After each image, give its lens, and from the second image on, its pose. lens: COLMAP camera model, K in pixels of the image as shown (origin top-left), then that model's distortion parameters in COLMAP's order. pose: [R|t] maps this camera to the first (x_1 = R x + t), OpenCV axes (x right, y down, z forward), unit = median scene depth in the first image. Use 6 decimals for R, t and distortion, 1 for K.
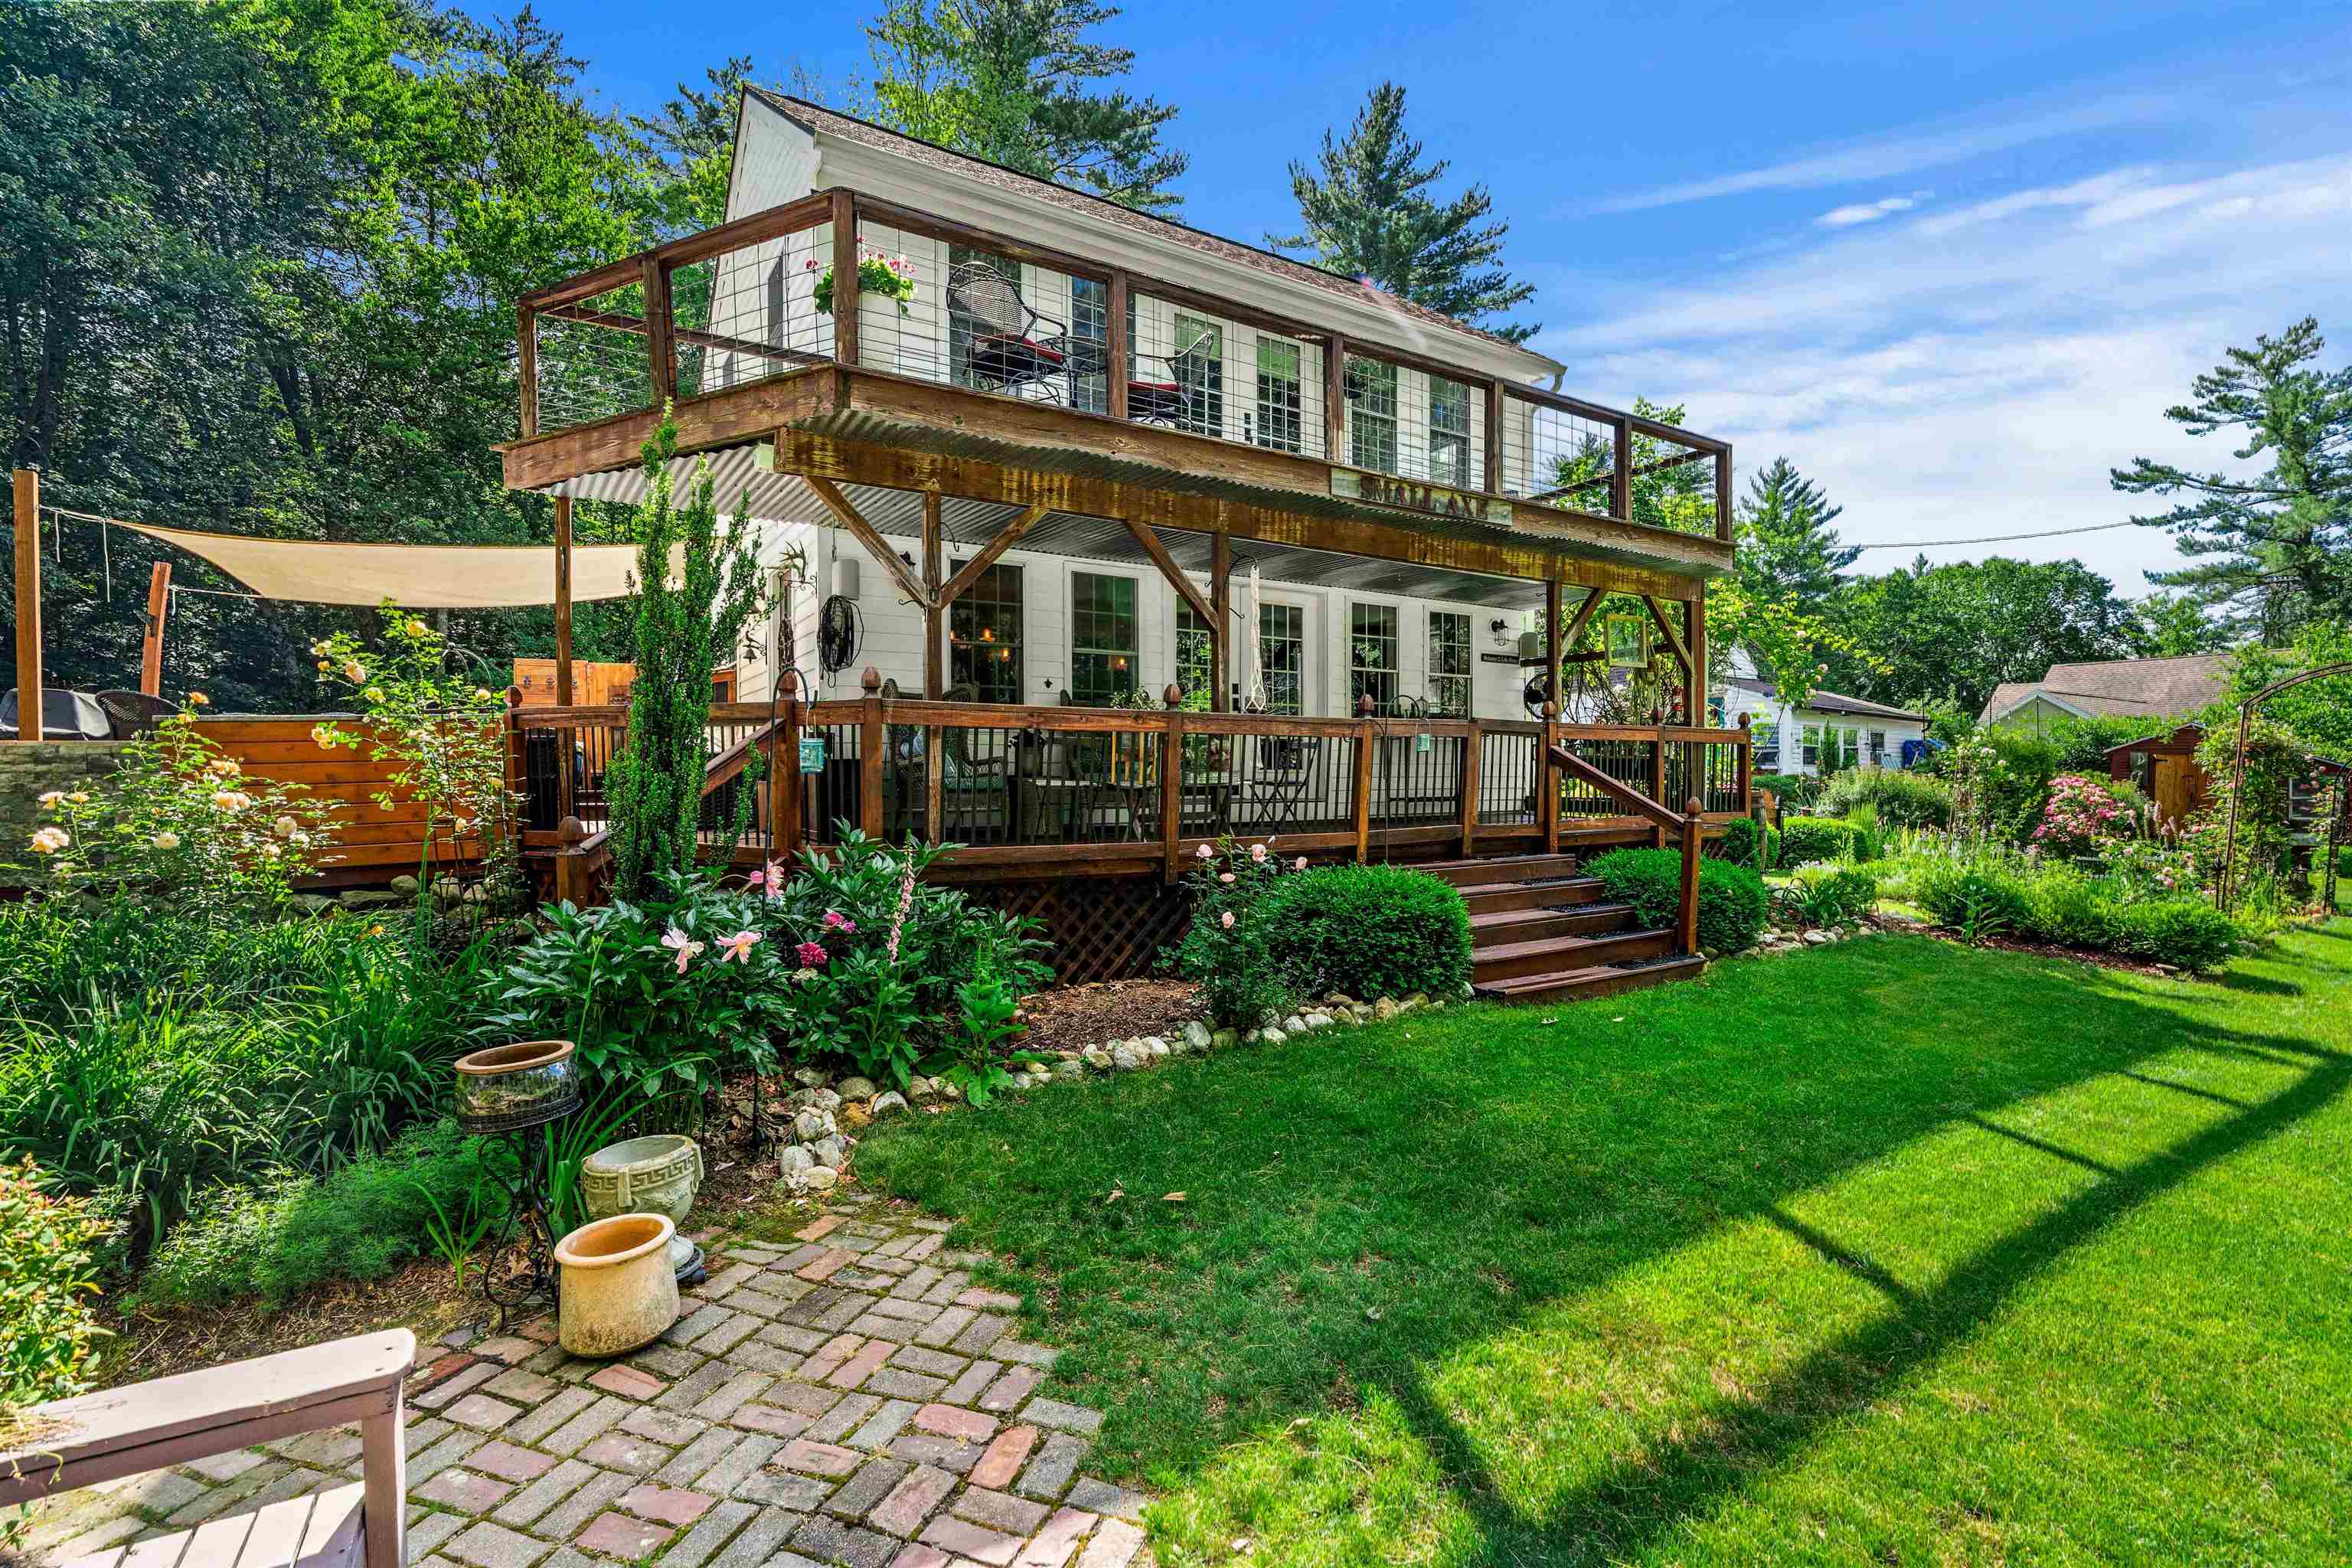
lens RADIAL K [[1061.3, 0, 1182.2], [0, 1061.3, 784.5], [0, 0, 1]] dist [-0.005553, -0.000319]
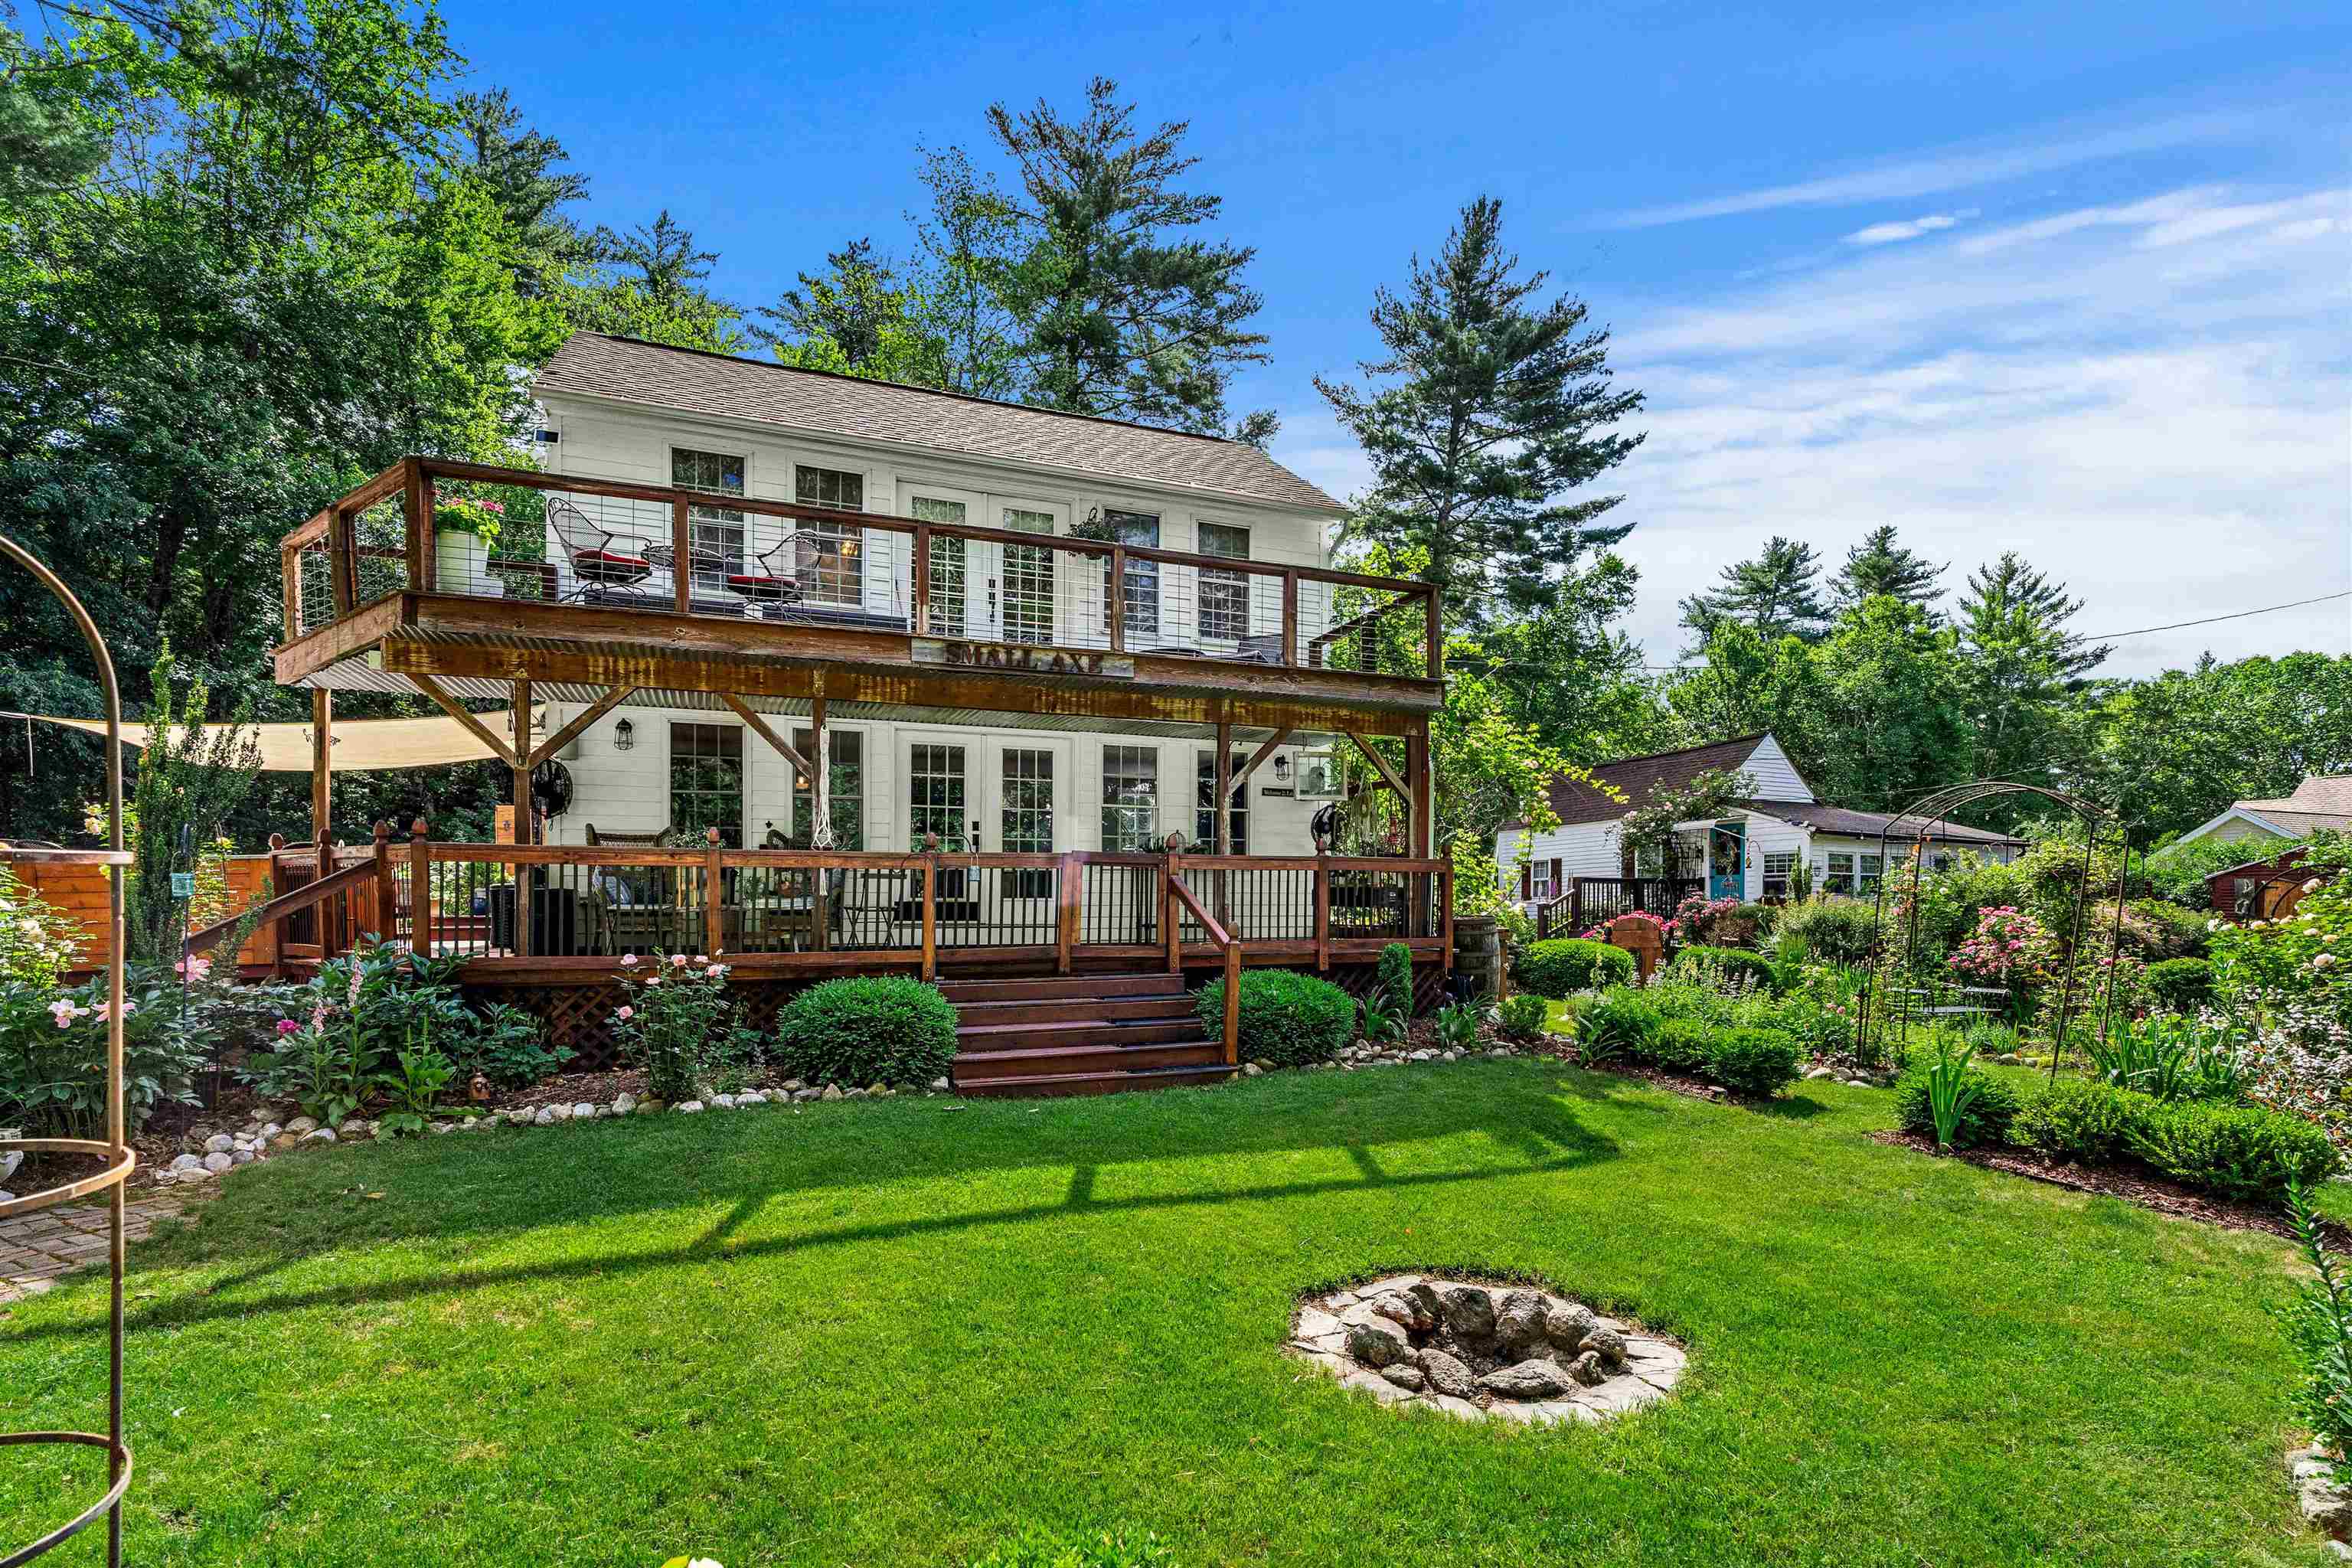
lens RADIAL K [[1089.6, 0, 1211.1], [0, 1089.6, 903.4], [0, 0, 1]] dist [-0.000478, 0.000597]
pose [[0.985879, -0.002611, -0.167439, 0.463742], [0.000163, 0.999893, -0.014633, 0.007727], [0.167460, 0.014399, 0.985774, -0.086813]]
